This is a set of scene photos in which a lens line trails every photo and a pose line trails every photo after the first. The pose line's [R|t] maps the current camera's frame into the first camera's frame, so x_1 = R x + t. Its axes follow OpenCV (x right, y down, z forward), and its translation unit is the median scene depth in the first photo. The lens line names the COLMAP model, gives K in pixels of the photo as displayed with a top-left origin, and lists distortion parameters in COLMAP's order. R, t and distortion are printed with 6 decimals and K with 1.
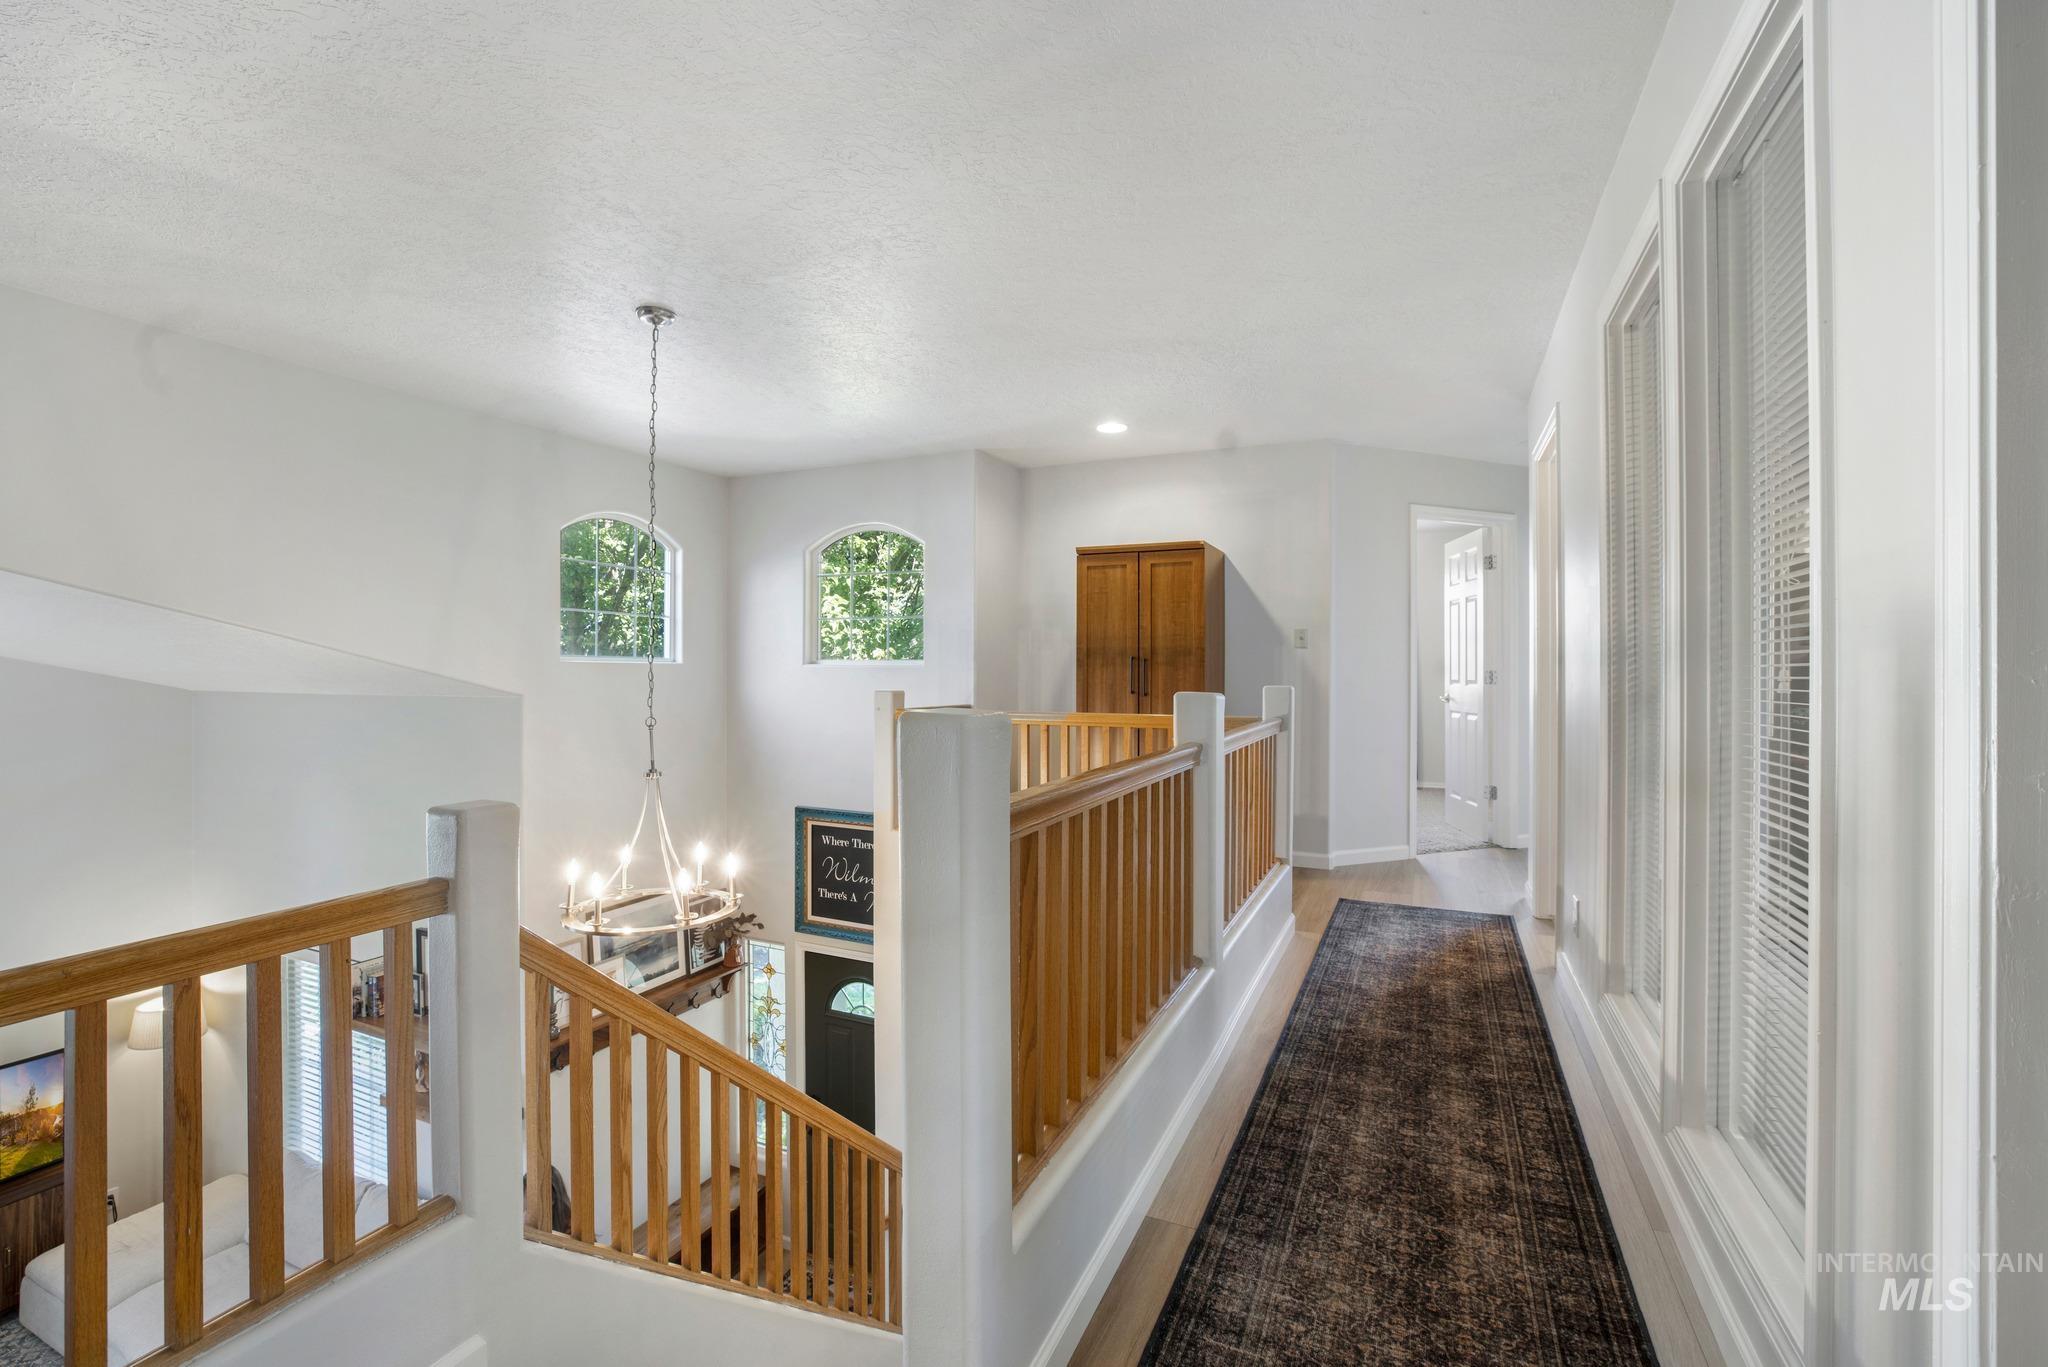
lens RADIAL K [[904.7, 0, 1025.5], [0, 904.7, 666.2], [0, 0, 1]] dist [-0.048156, 0.020178]
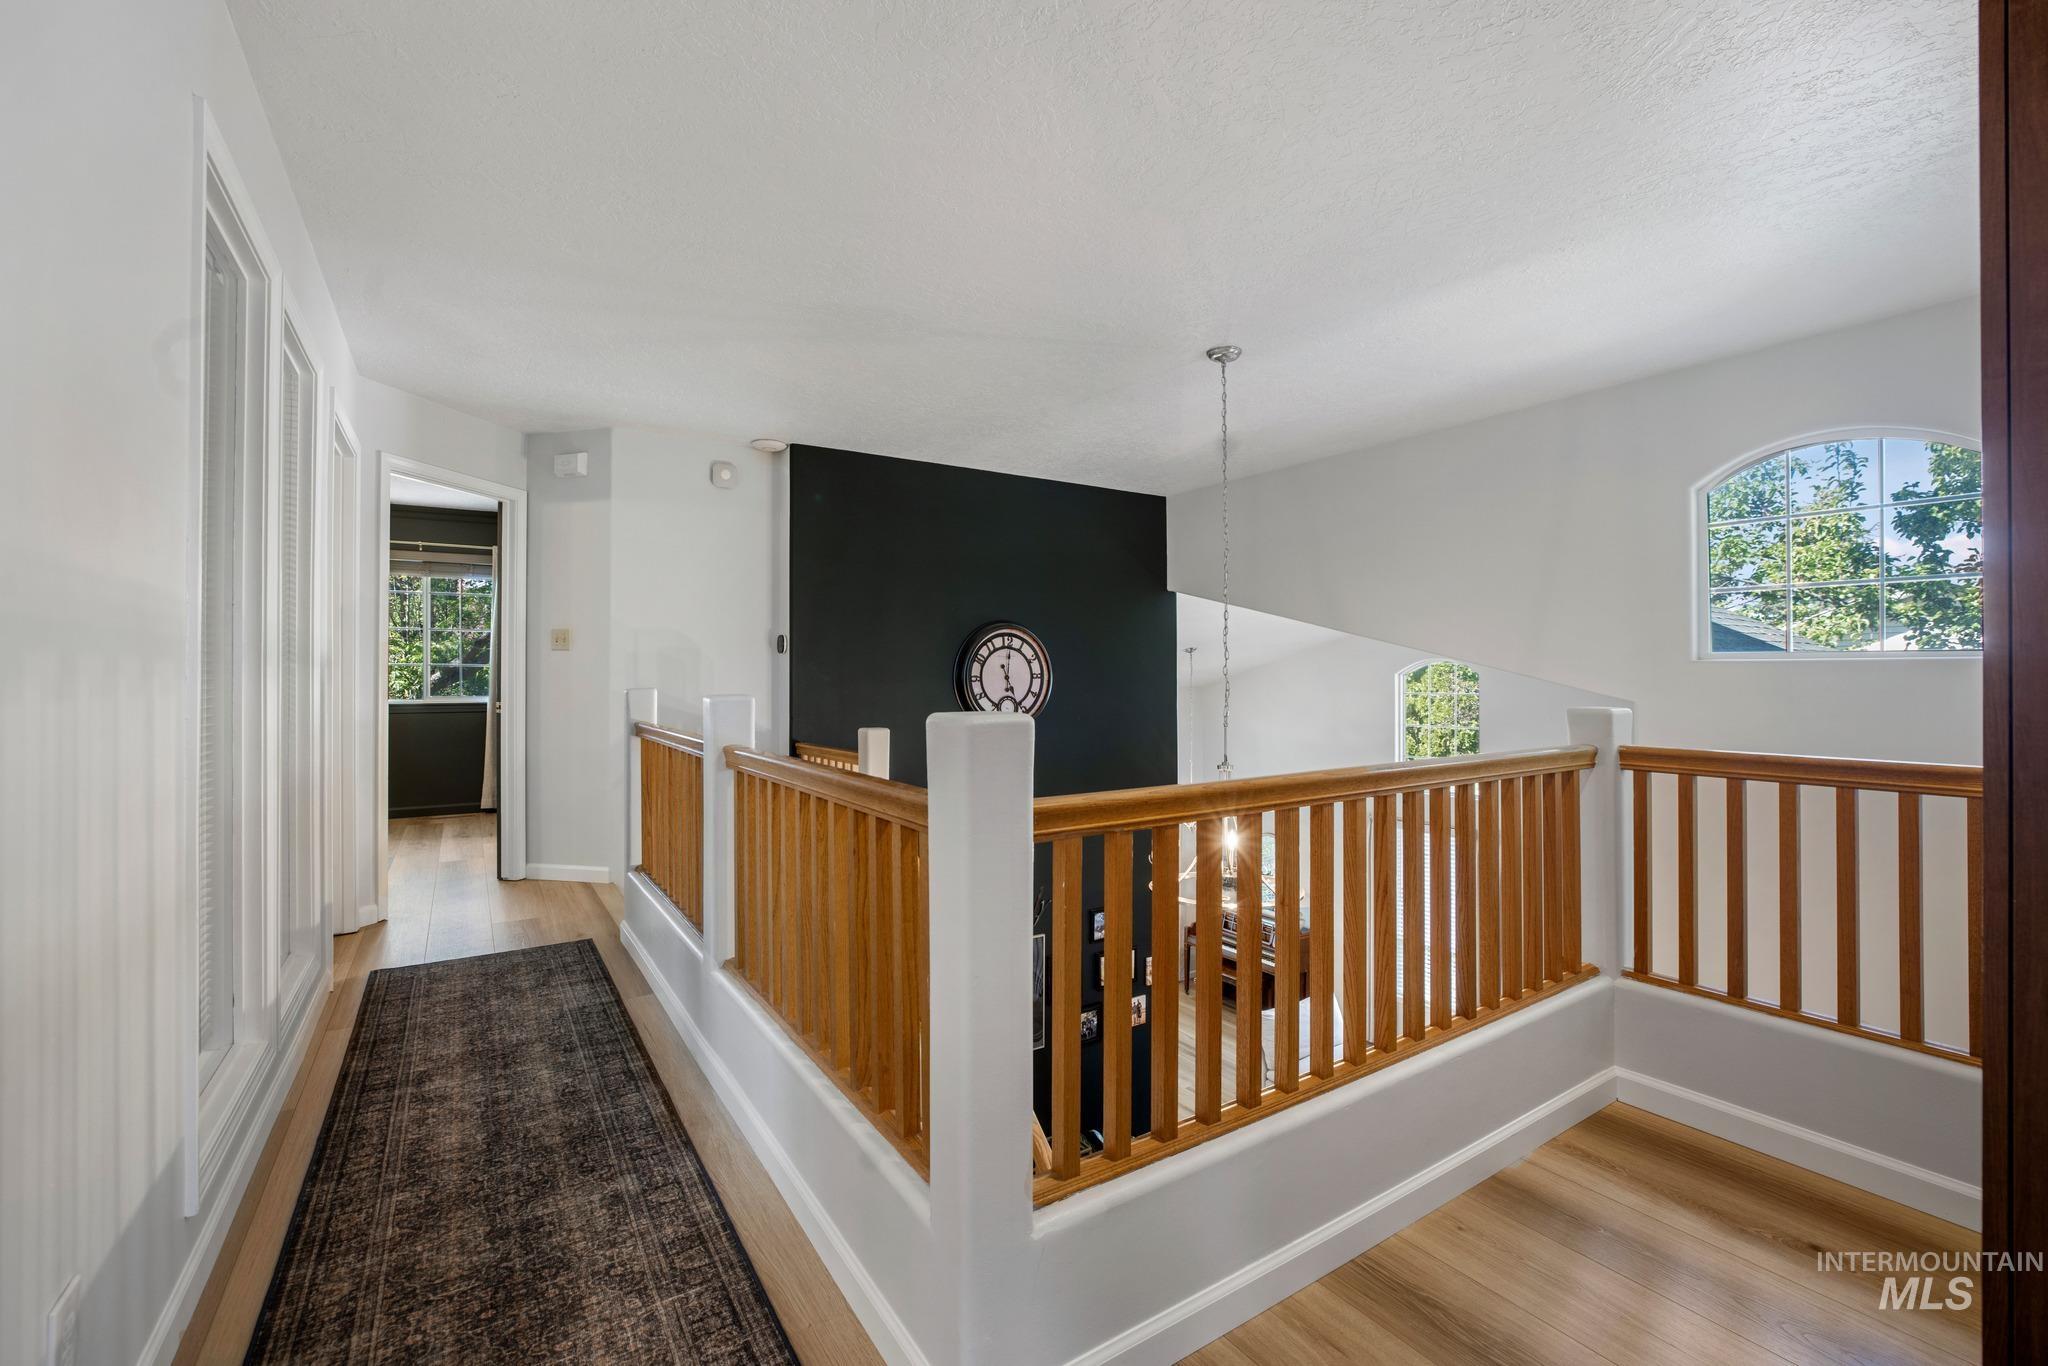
lens RADIAL K [[904.7, 0, 1025.5], [0, 904.7, 665.7], [0, 0, 1]] dist [-0.048156, 0.020178]
pose [[-0.552742, -0.010763, -0.833283, 0.951413], [0.005016, 0.999856, -0.016242, 0.018326], [0.833338, -0.013157, -0.552608, 2.063084]]
